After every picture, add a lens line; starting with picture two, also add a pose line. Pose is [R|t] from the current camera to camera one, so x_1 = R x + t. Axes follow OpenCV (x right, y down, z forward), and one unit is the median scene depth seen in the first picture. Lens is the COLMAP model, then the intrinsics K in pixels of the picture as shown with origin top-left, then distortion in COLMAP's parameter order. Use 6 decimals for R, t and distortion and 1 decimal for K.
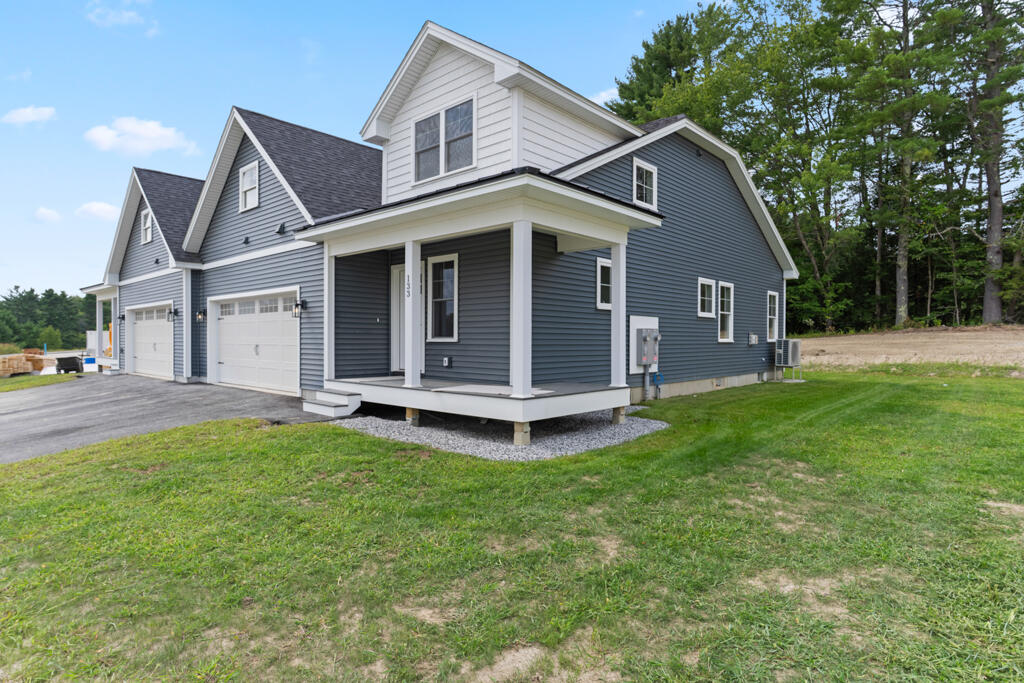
lens RADIAL K [[562.5, 0, 511.3], [0, 562.5, 344.3], [0, 0, 1]] dist [0.001179, 0.000267]
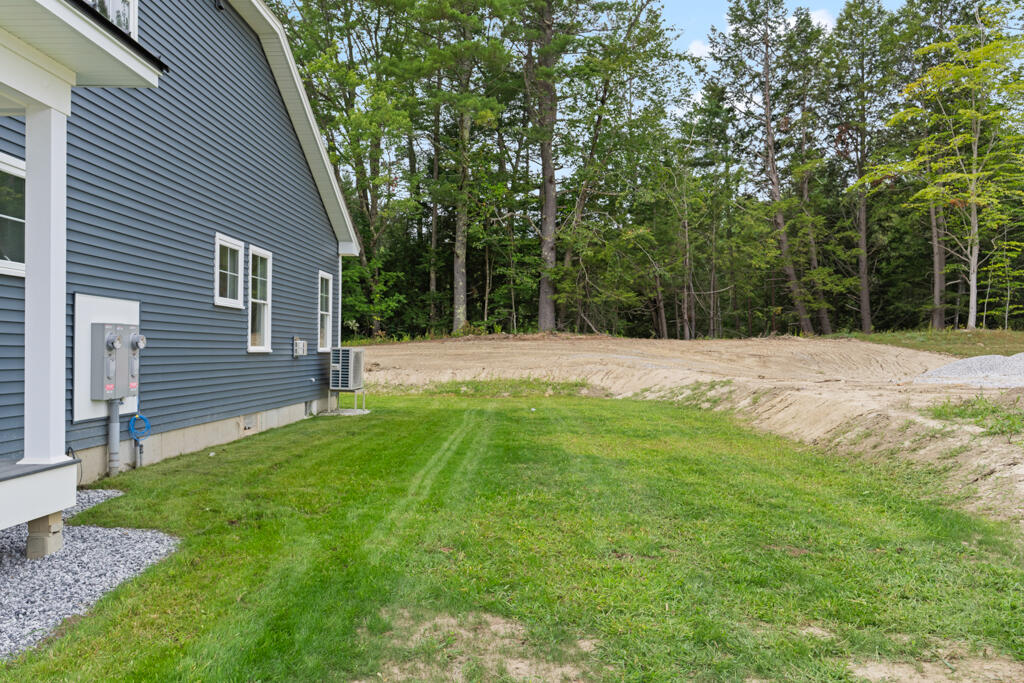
lens RADIAL K [[798.3, 0, 513.7], [0, 798.3, 351.2], [0, 0, 1]] dist [-0.007149, 0.004352]
pose [[0.755628, 0.005684, 0.654977, 0.036914], [-0.003532, 0.999983, -0.004603, -0.001618], [-0.654992, 0.001165, 0.755635, 0.183709]]
